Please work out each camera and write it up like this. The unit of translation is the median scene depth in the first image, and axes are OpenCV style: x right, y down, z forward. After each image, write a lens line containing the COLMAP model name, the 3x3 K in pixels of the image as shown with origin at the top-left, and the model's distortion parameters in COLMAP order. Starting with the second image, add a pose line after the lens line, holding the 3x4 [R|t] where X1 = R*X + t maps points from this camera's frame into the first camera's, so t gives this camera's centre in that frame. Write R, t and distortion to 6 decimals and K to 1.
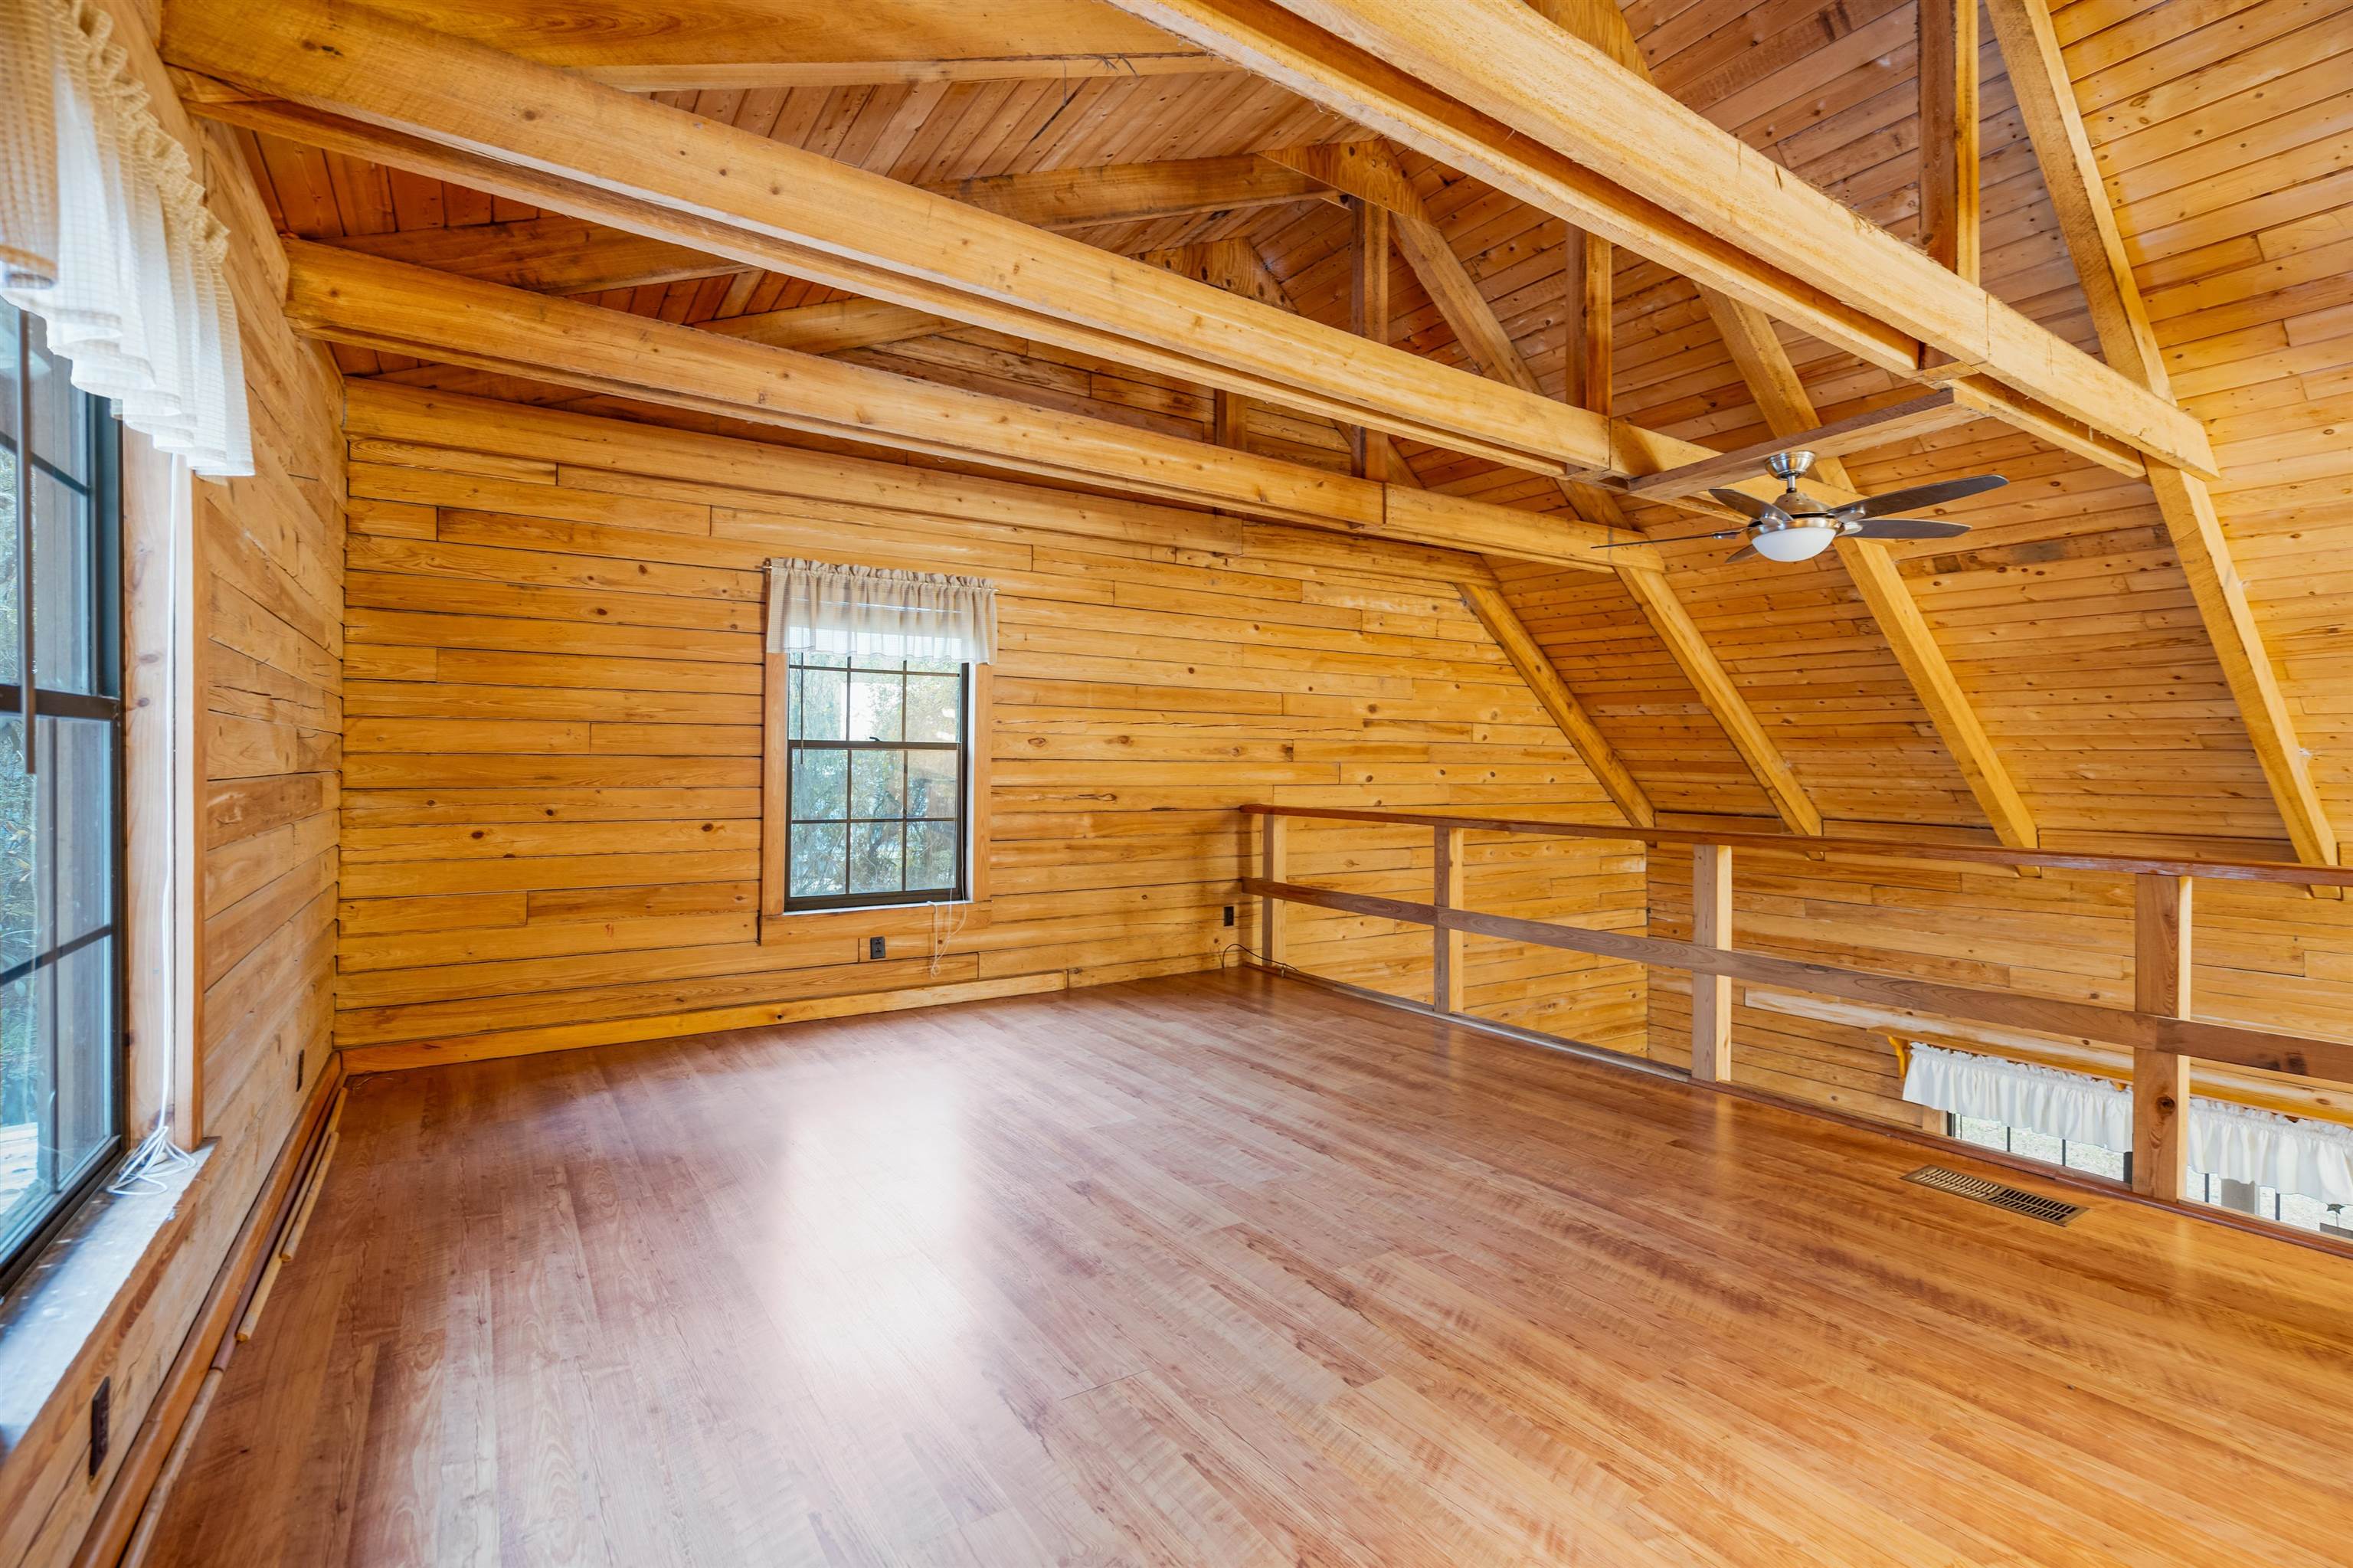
lens RADIAL K [[1161.7, 0, 1161.1], [0, 1161.7, 772.3], [0, 0, 1]] dist [-0.000604, 0.001064]
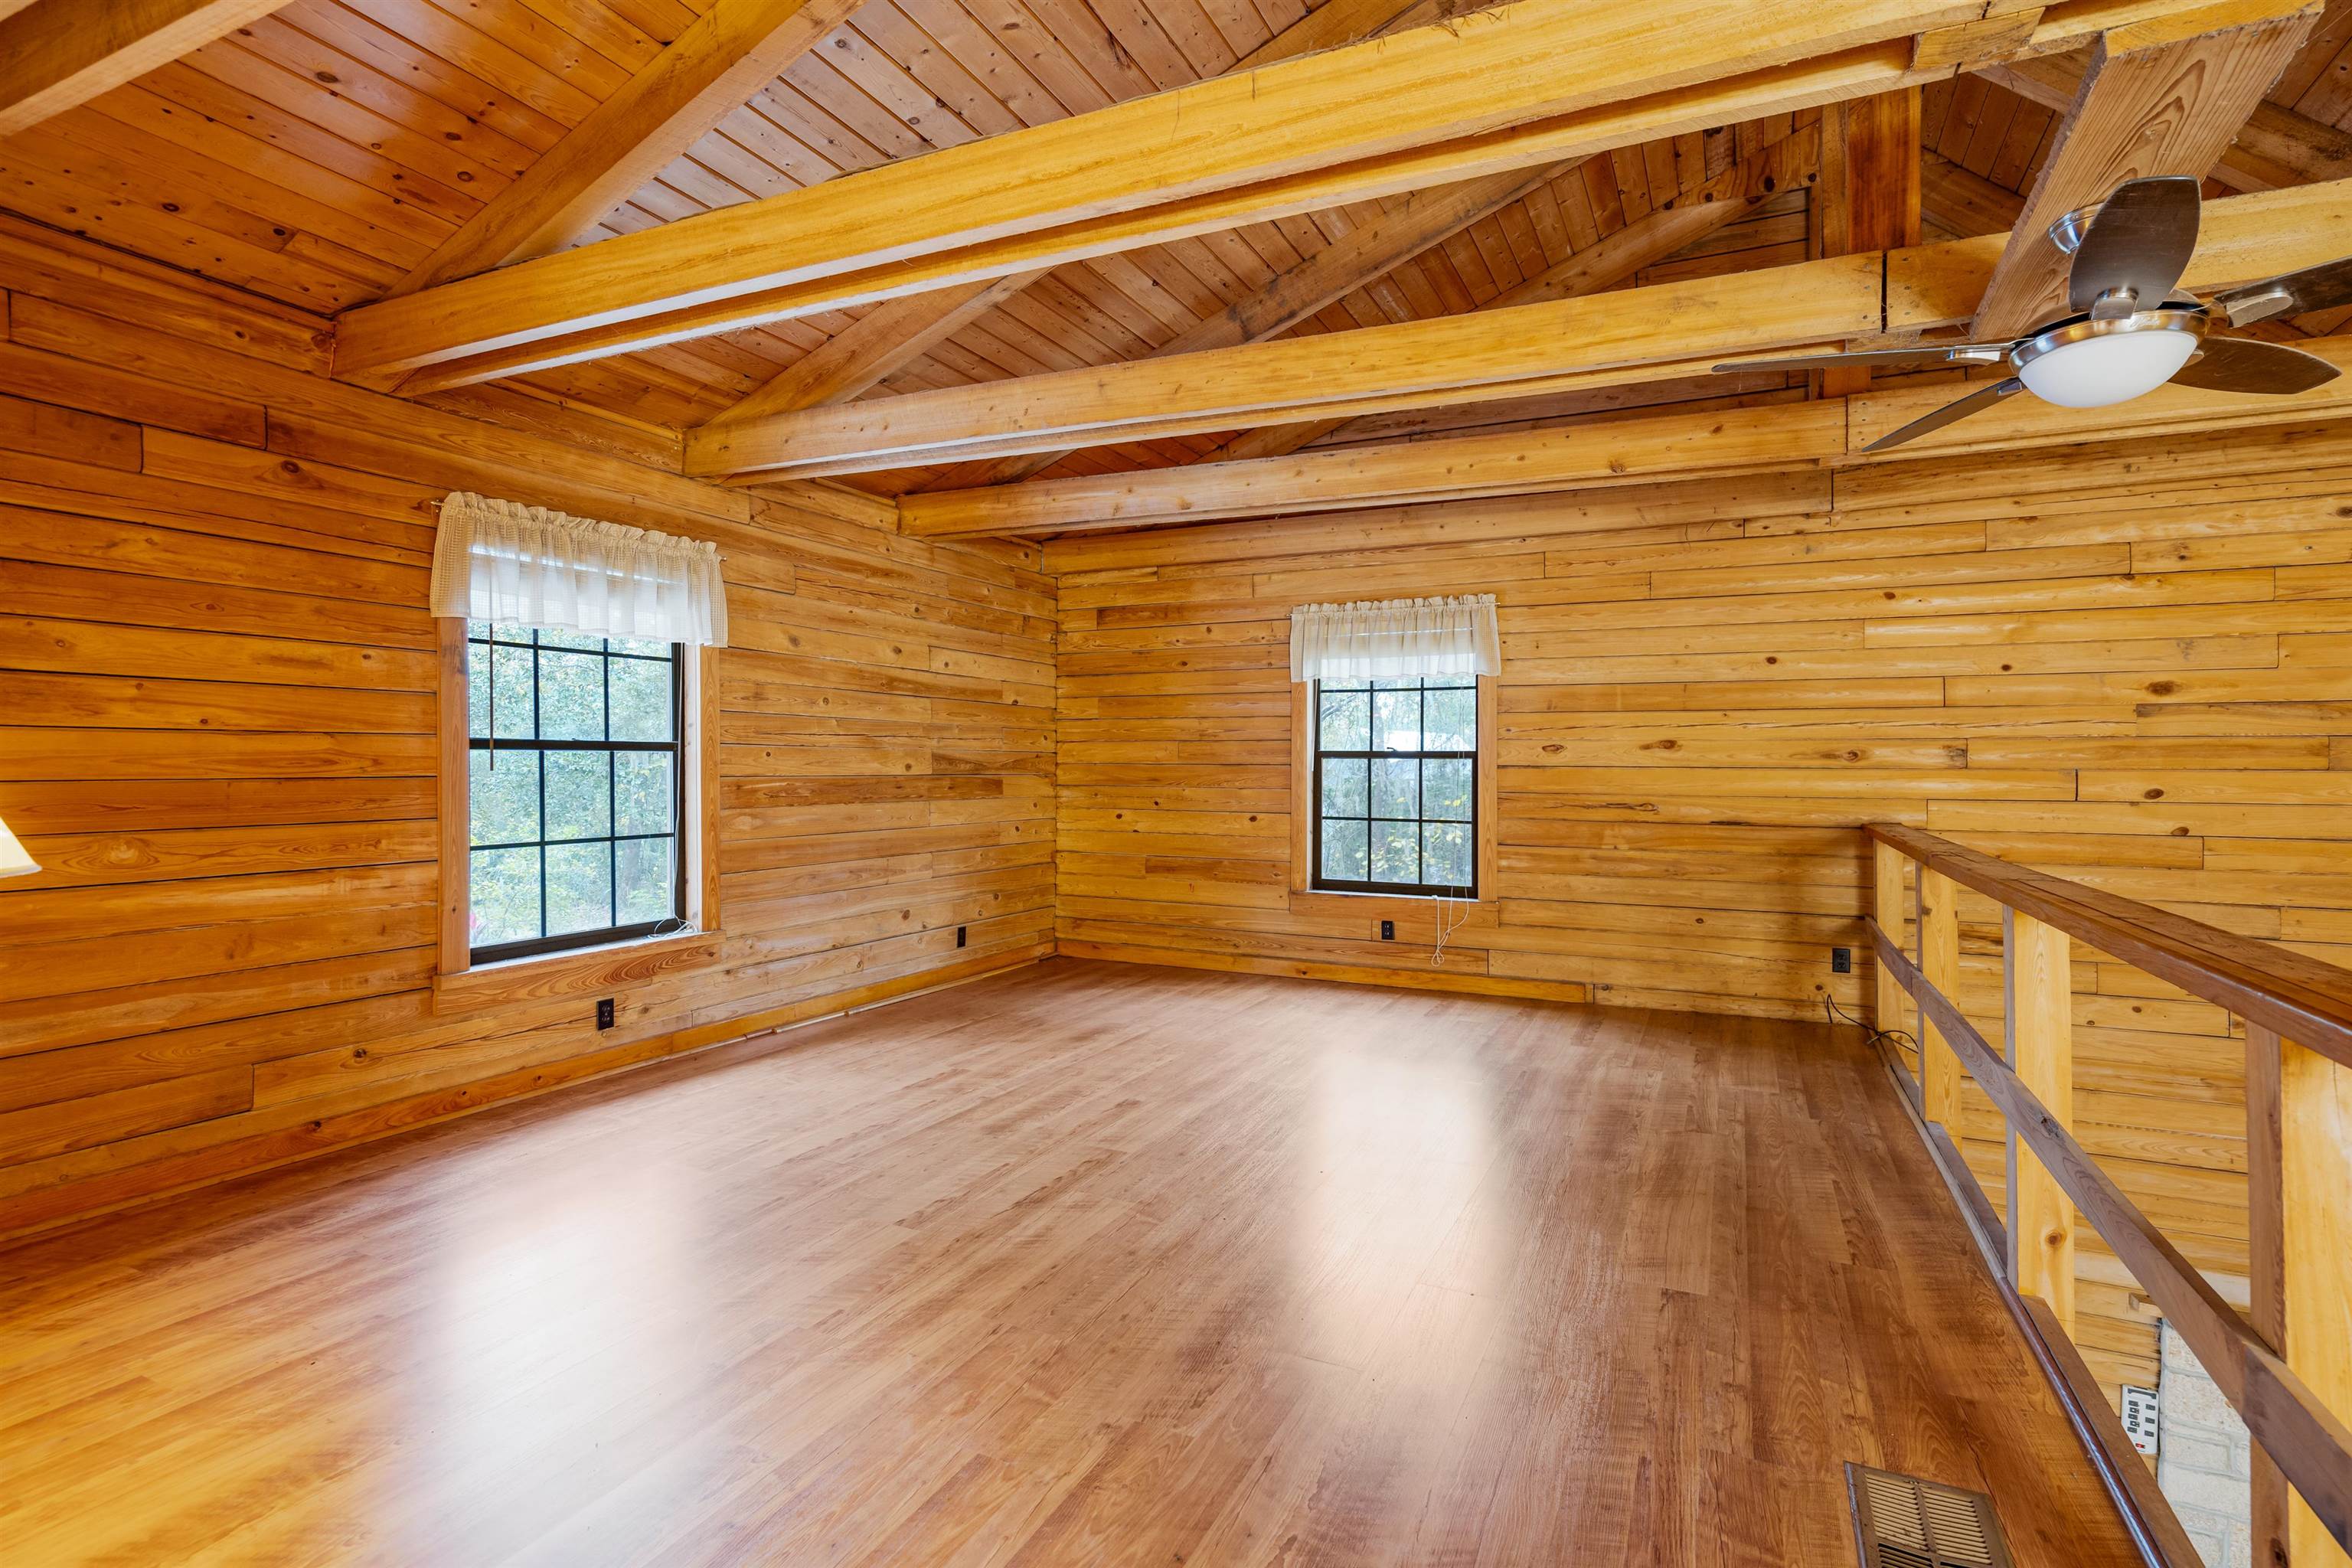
lens RADIAL K [[1096.9, 0, 1140.6], [0, 1096.9, 760.6], [0, 0, 1]] dist [-0.000473, 0.001022]
pose [[0.495505, -0.010891, -0.868537, 0.625881], [-0.010900, 0.999765, -0.018755, 0.006752], [0.868537, 0.018760, 0.495270, 0.270778]]
